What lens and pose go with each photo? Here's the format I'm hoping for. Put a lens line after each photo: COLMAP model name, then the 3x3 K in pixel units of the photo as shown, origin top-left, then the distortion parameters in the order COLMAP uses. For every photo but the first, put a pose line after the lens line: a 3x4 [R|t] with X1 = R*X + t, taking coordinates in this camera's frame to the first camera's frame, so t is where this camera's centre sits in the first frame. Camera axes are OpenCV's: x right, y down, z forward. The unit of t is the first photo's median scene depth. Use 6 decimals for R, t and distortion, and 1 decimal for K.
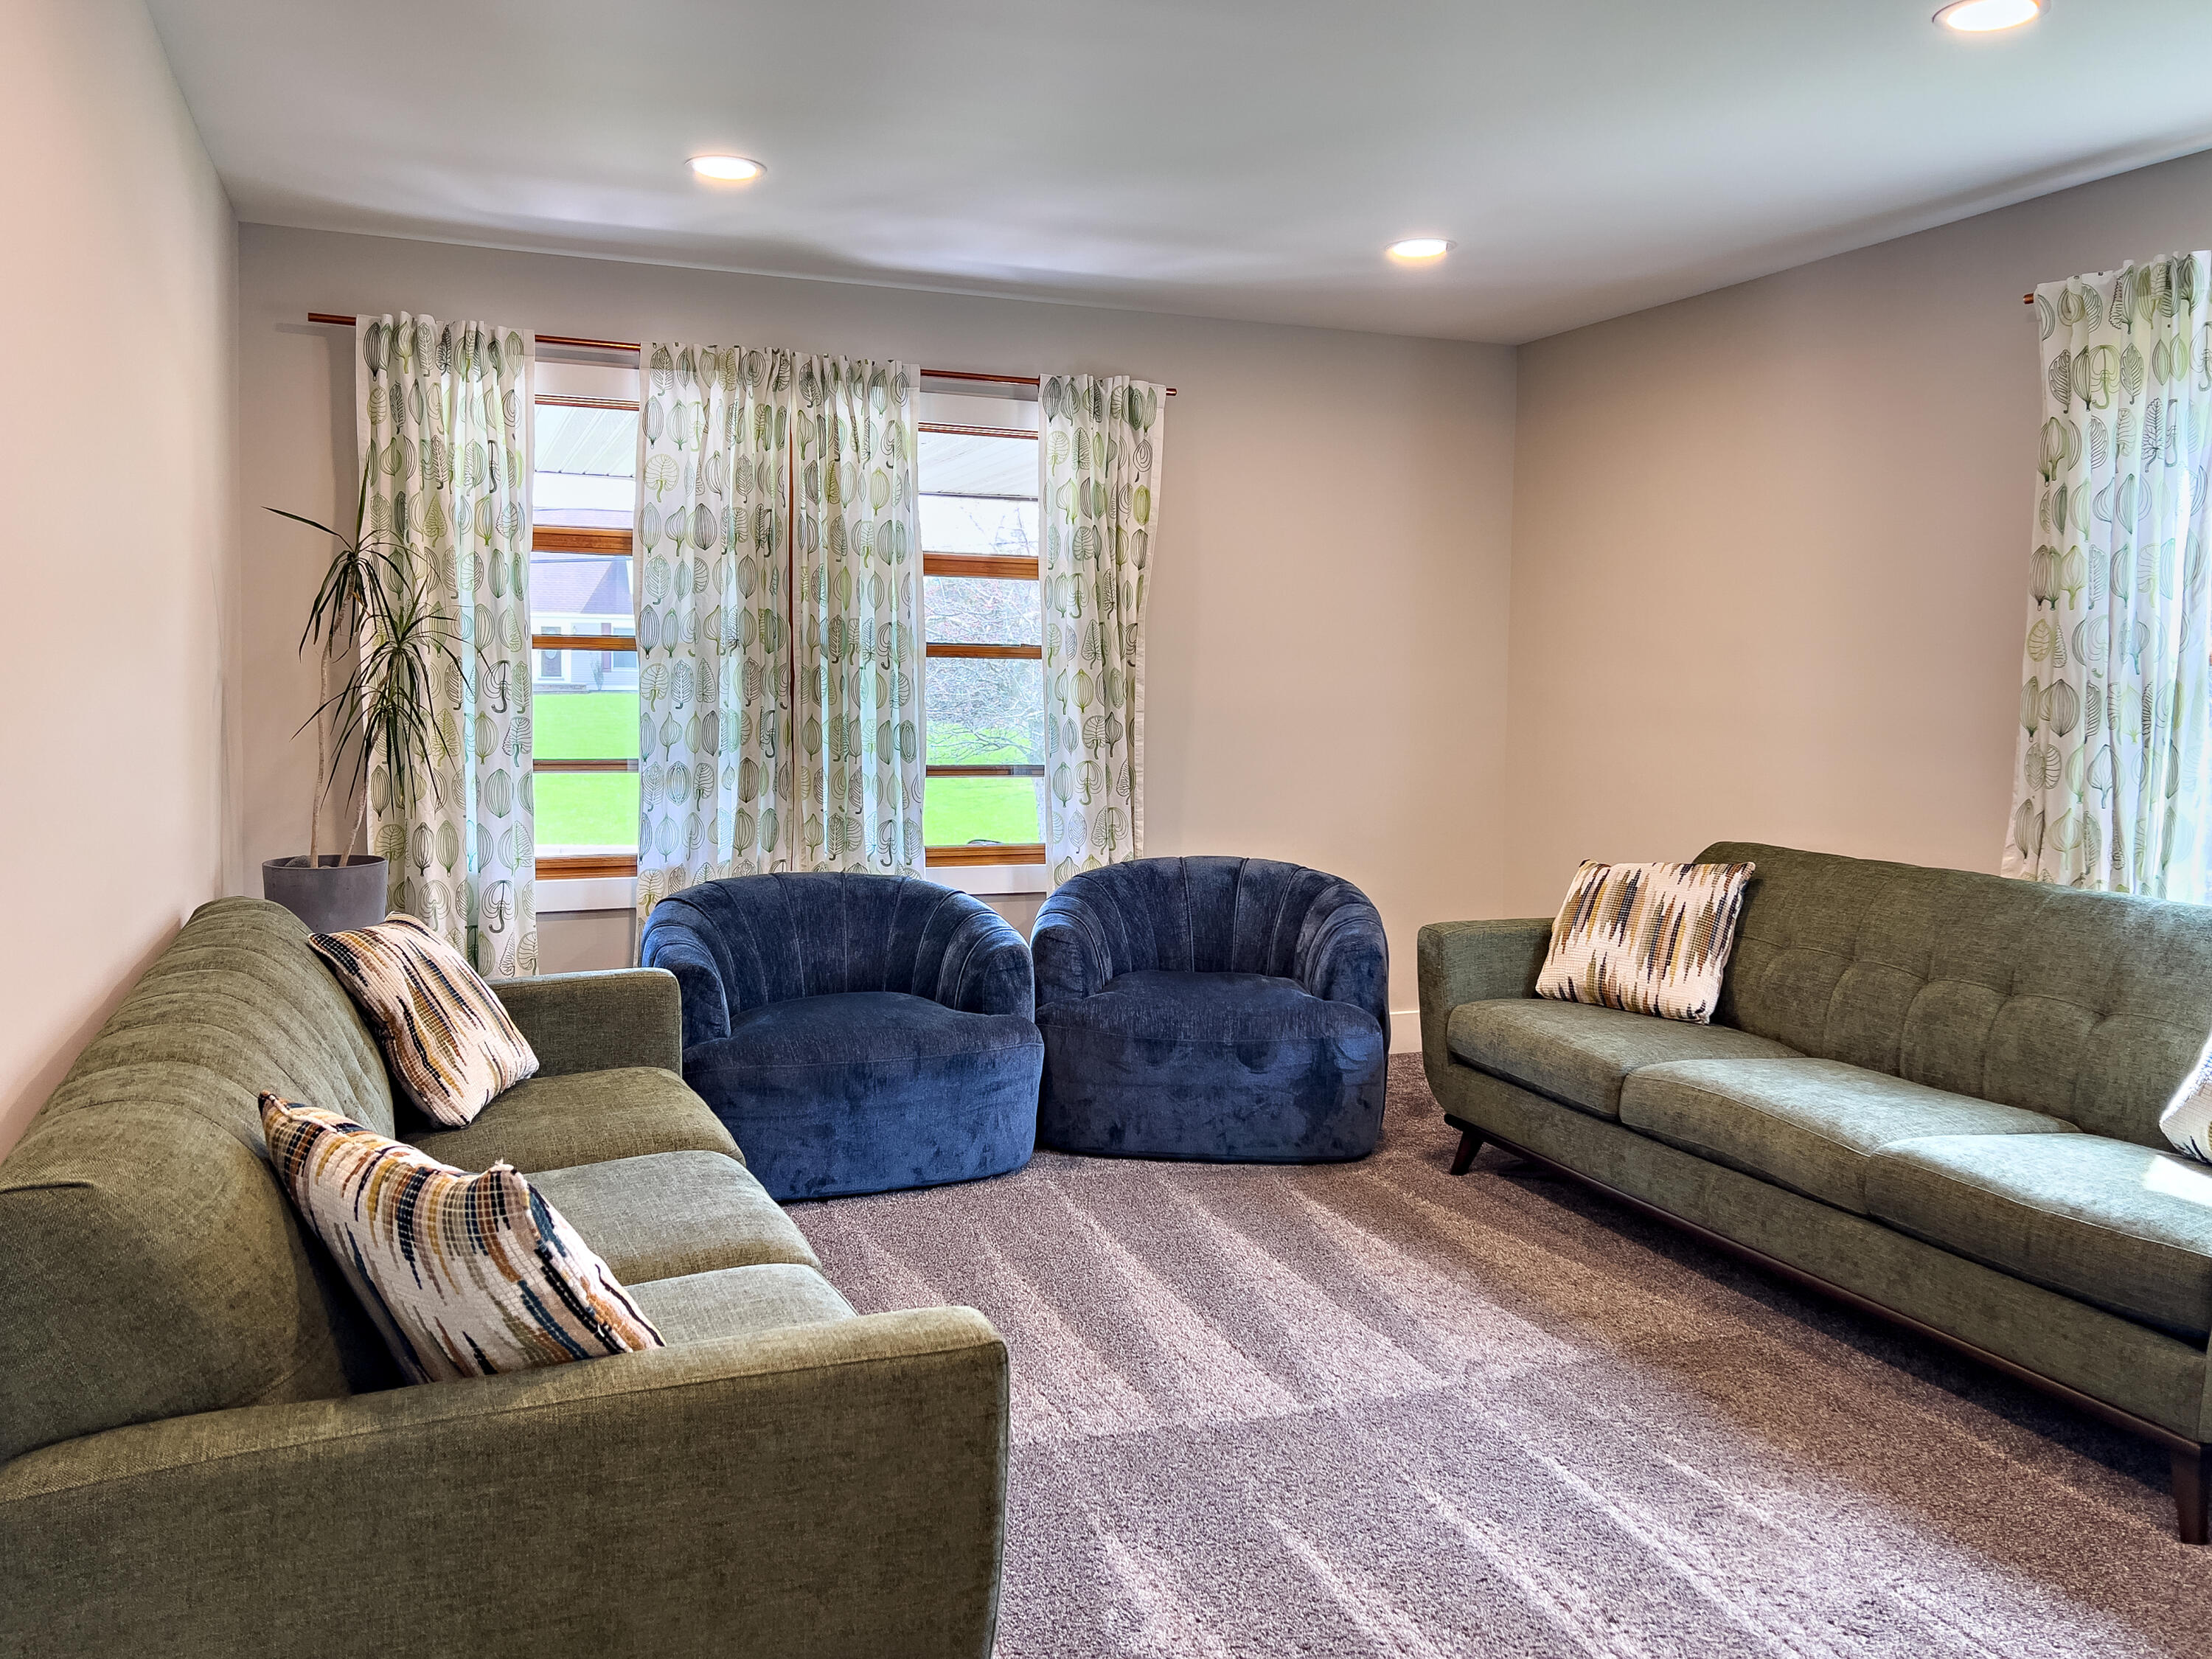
lens RADIAL K [[1702.7, 0, 1118.8], [0, 1702.7, 744.3], [0, 0, 1]] dist [0.048464, -0.048590]
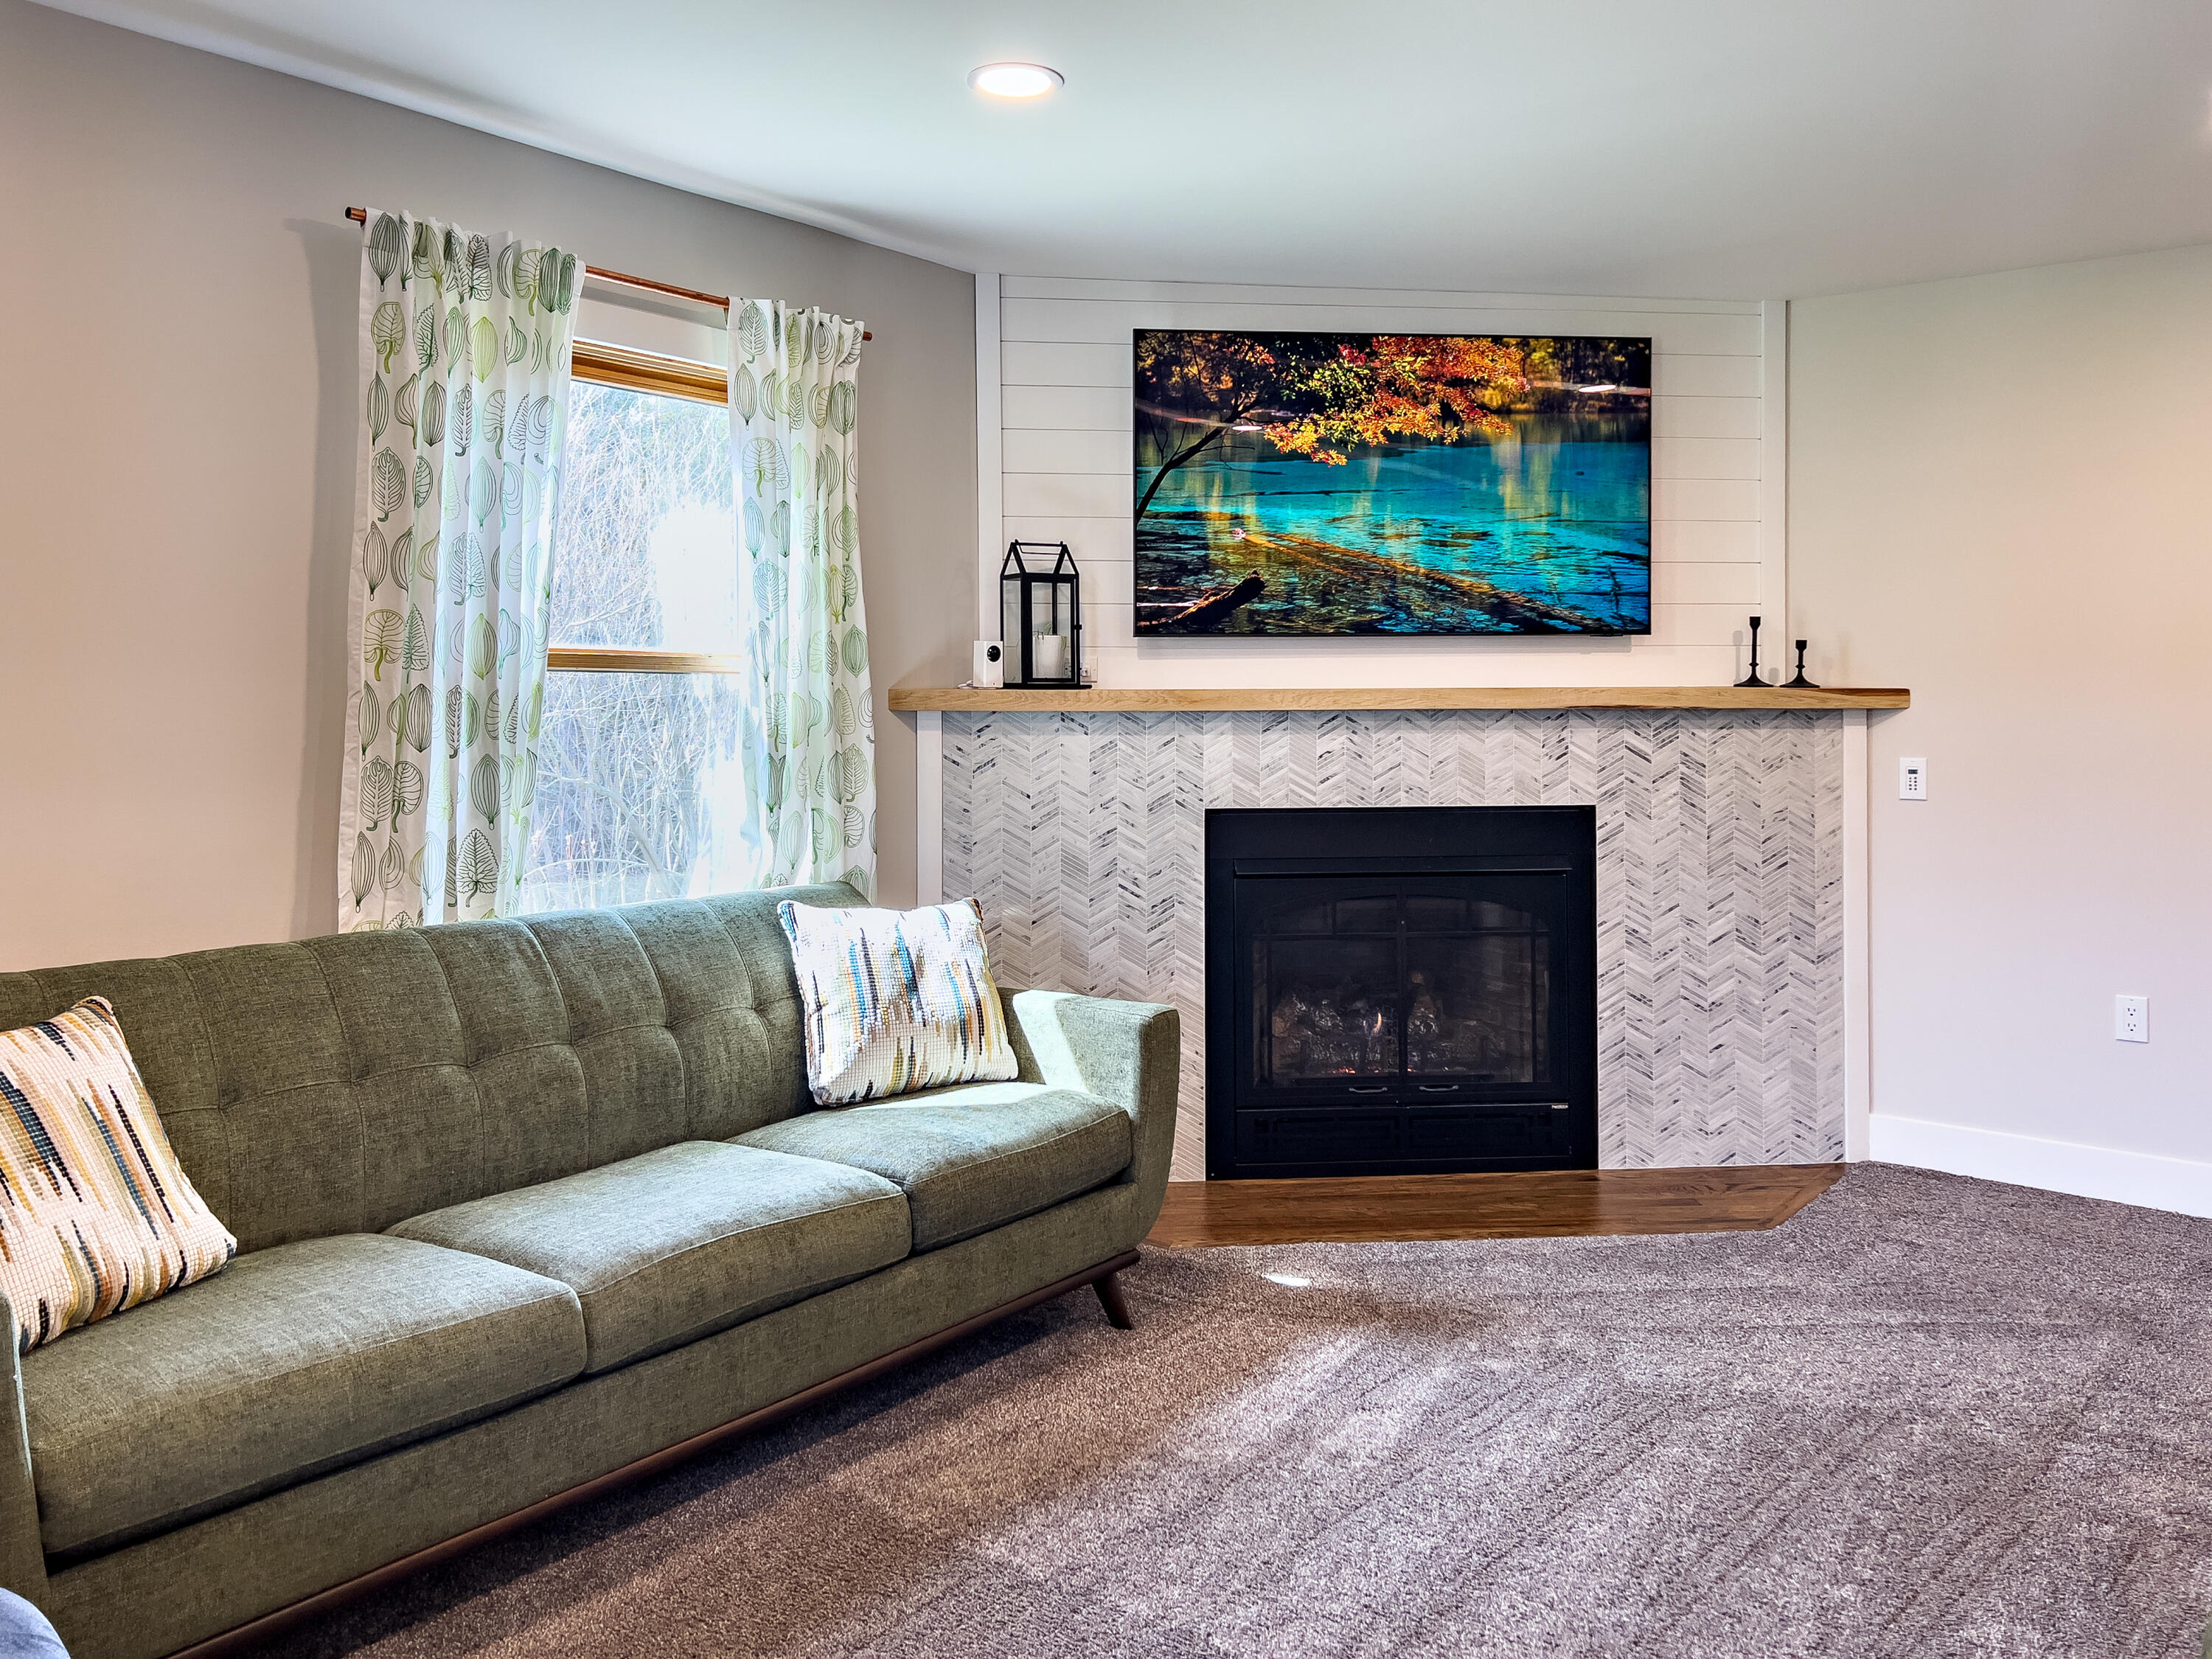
lens RADIAL K [[1702.7, 0, 1090.2], [0, 1702.7, 705.3], [0, 0, 1]] dist [0.048464, -0.048590]
pose [[-0.493585, -0.014009, 0.869585, -0.361962], [0.029818, 0.999010, 0.033019, -0.046691], [-0.869186, 0.042227, -0.492679, 1.163633]]
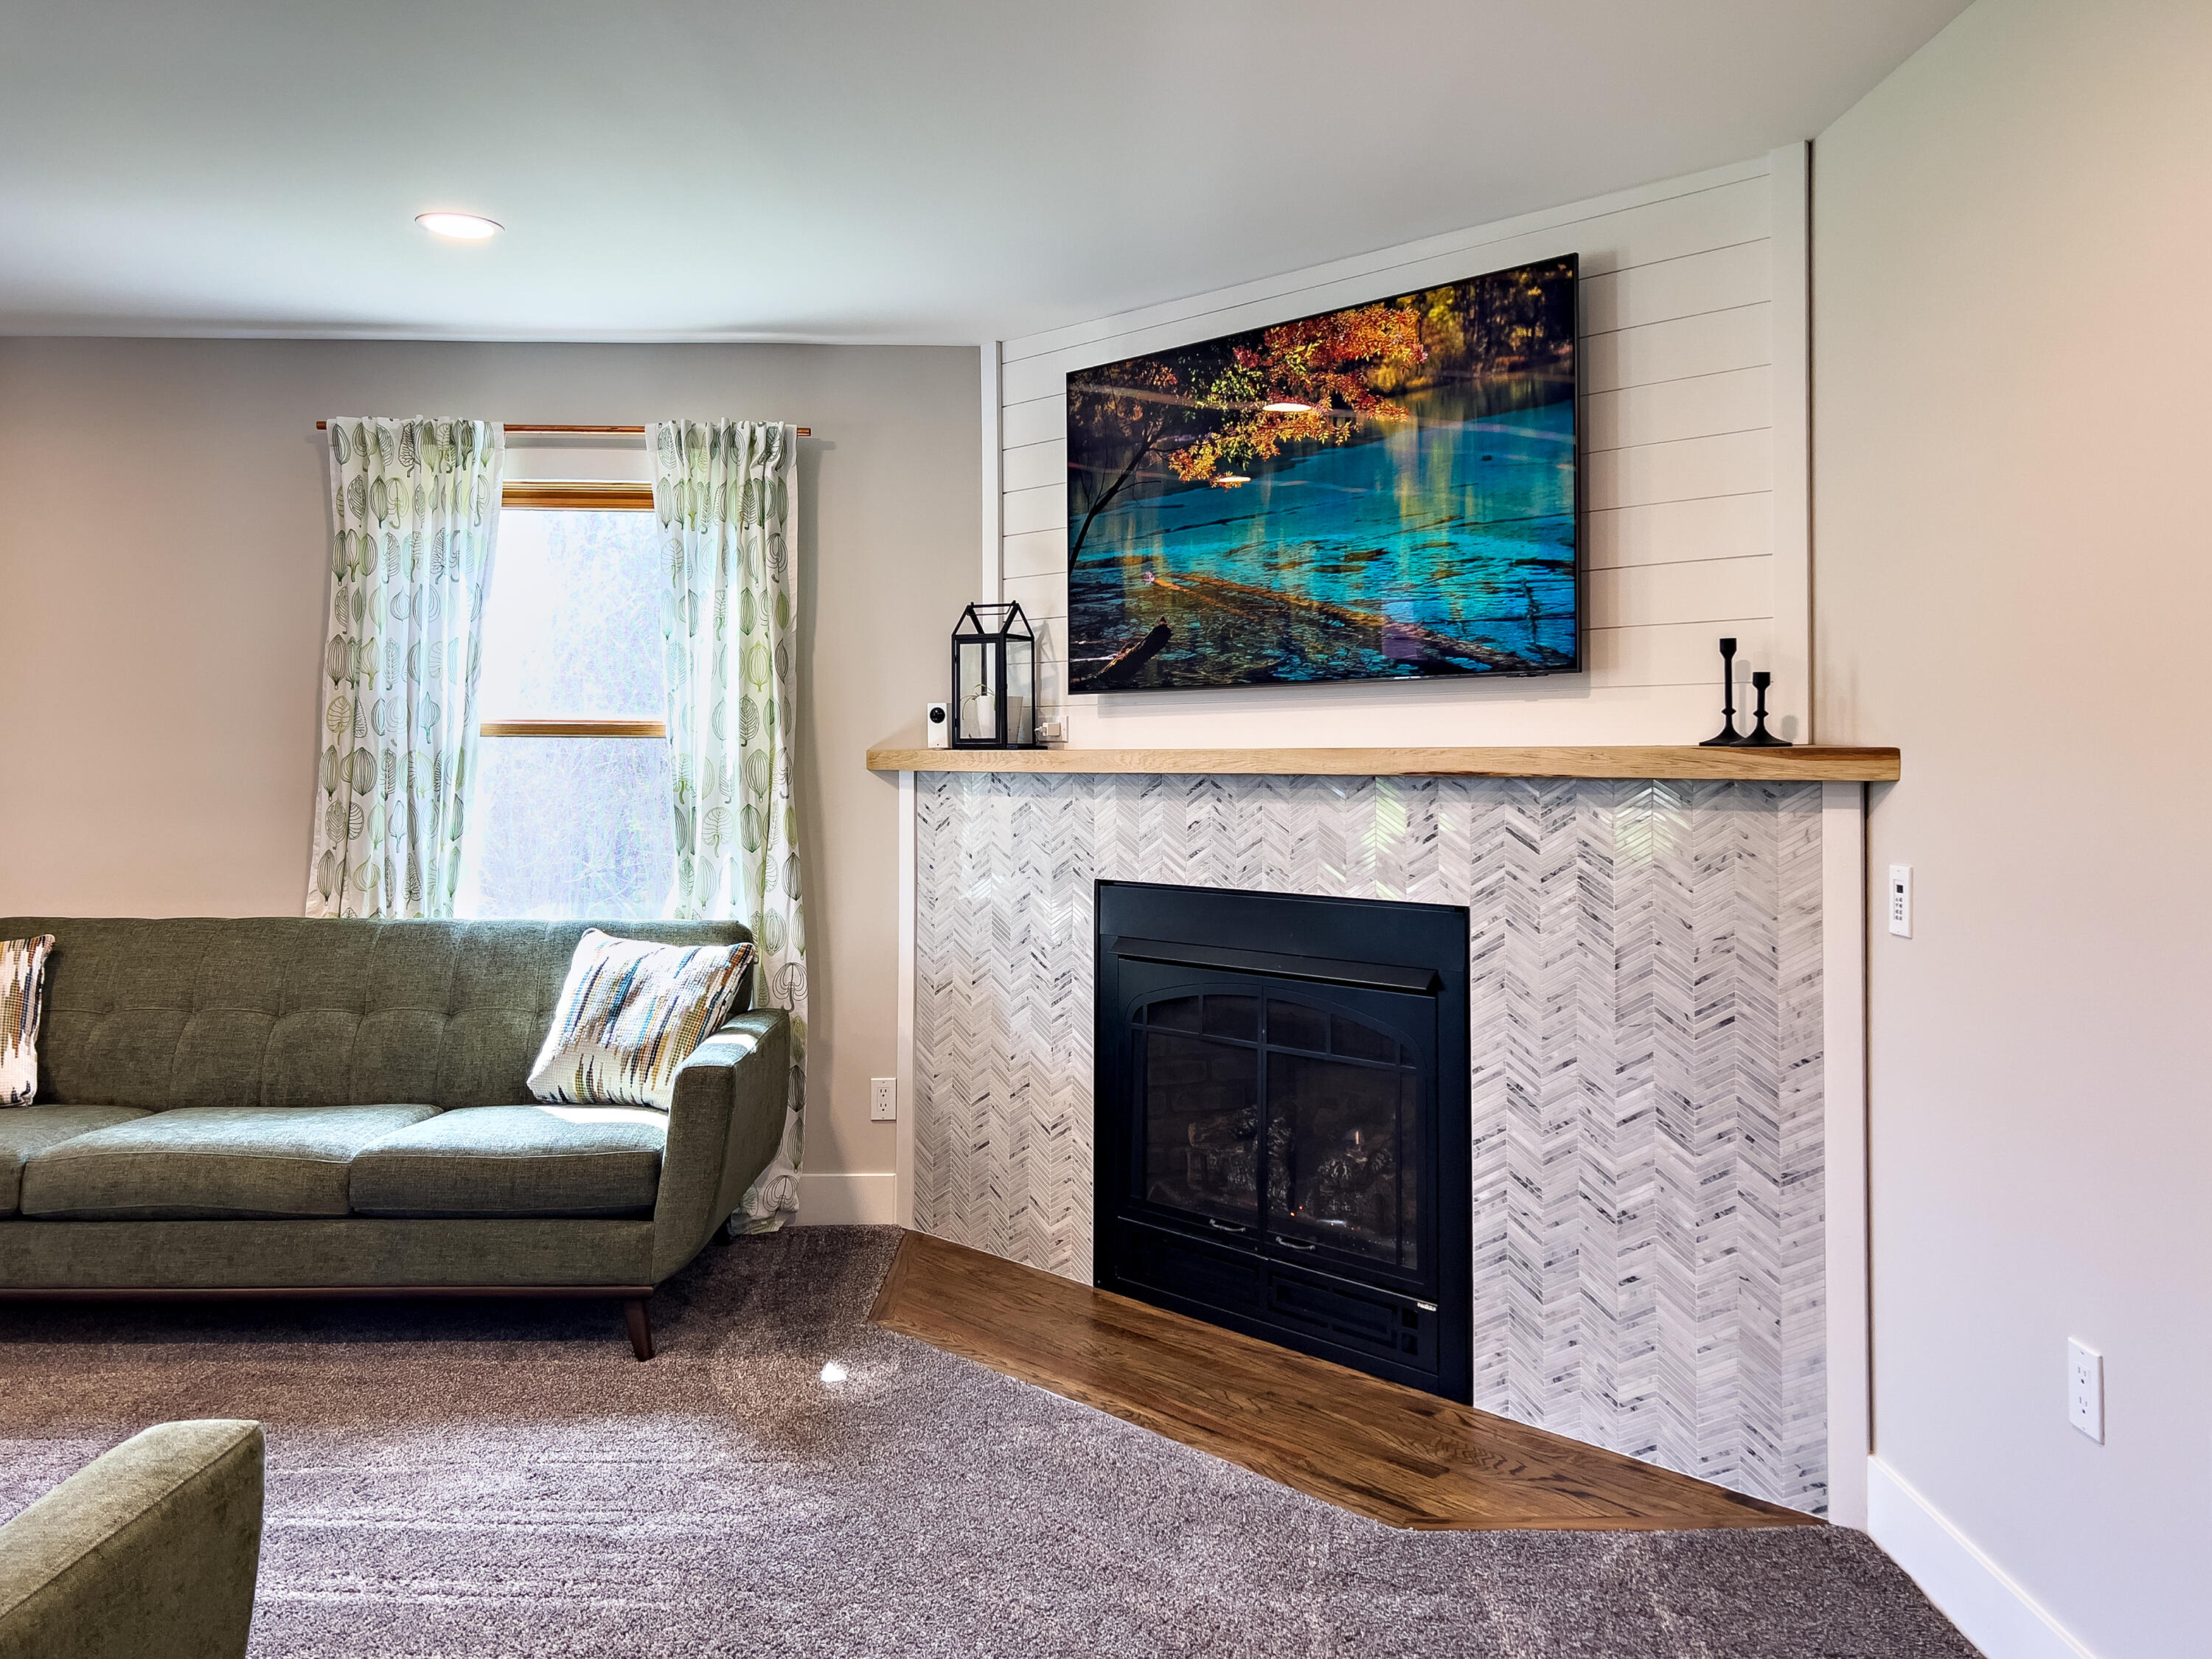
lens RADIAL K [[1702.7, 0, 1114.1], [0, 1702.7, 729.4], [0, 0, 1]] dist [0.048464, -0.048590]
pose [[0.366519, 0.004929, 0.930397, -0.383986], [0.038476, 0.999050, -0.020450, -0.005846], [-0.929615, 0.043293, 0.365982, 0.075944]]
